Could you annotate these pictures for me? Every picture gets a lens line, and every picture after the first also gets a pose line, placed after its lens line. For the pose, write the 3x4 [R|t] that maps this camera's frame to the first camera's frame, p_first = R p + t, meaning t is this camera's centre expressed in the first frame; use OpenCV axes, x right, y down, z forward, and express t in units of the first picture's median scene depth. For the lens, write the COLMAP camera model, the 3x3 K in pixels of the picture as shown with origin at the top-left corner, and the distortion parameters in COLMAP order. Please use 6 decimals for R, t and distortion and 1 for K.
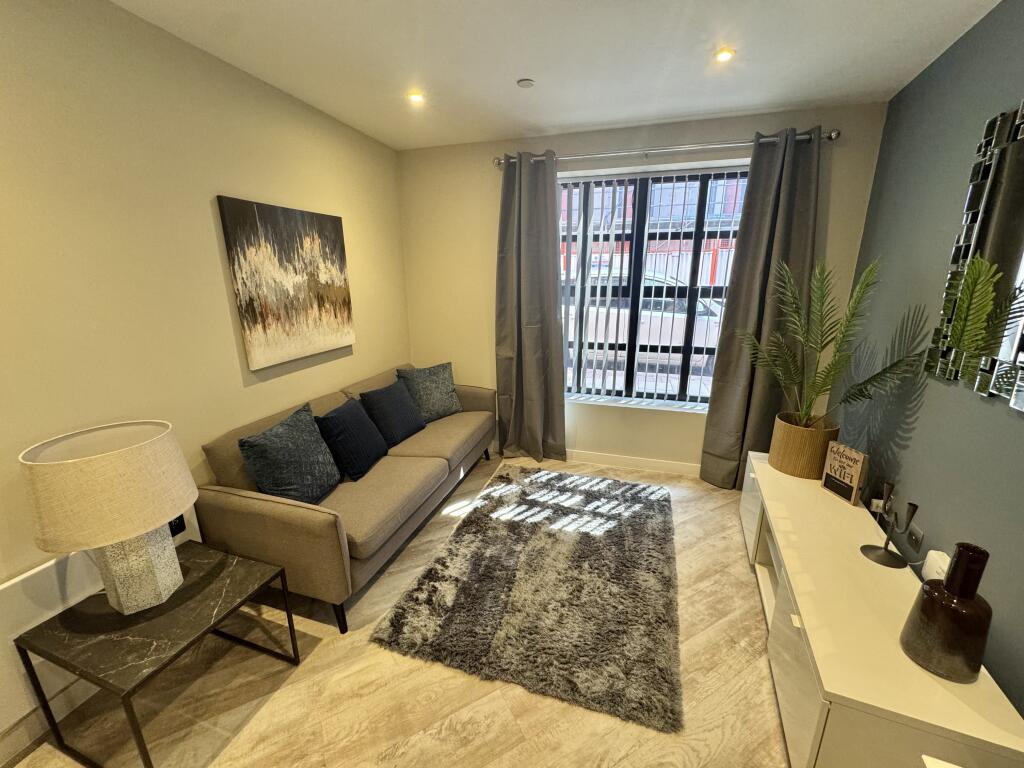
lens RADIAL K [[411.7, 0, 511.7], [0, 411.7, 376.0], [0, 0, 1]] dist [0.000691, 0.000005]
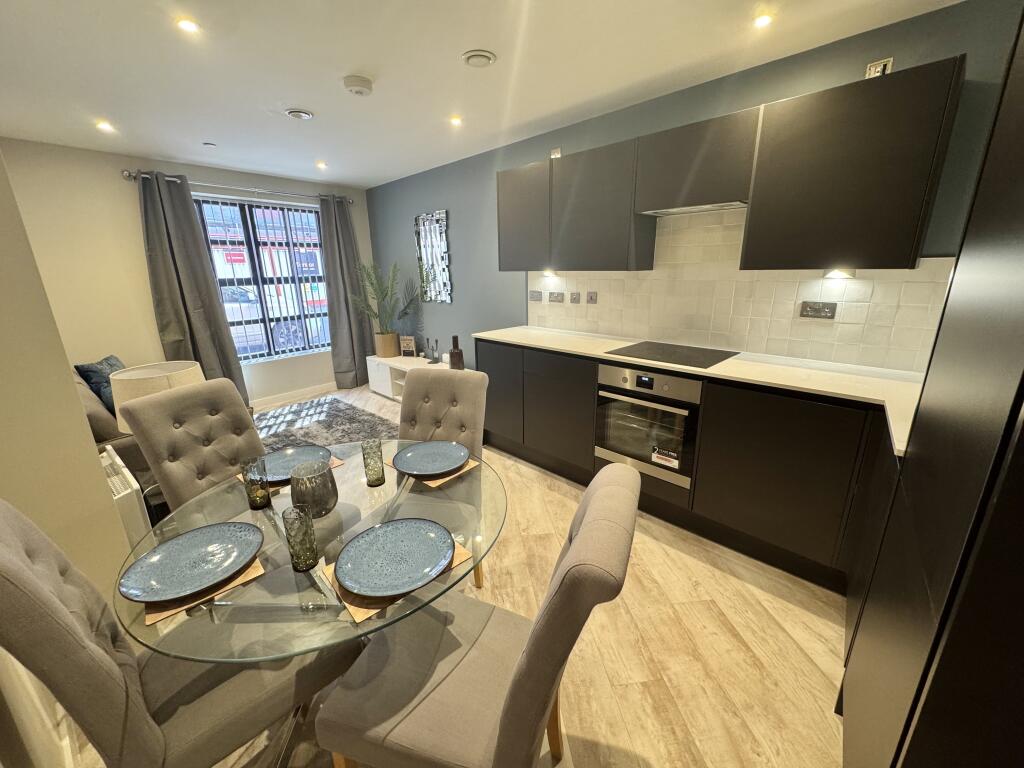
lens RADIAL K [[407.4, 0, 521.2], [0, 407.4, 382.5], [0, 0, 1]] dist [-0.000174, -0.013340]
pose [[0.345339, -0.250532, 0.904419, -0.933863], [0.246007, 0.954175, 0.170381, 0.144408], [-0.905661, 0.163654, 0.391147, -0.404770]]
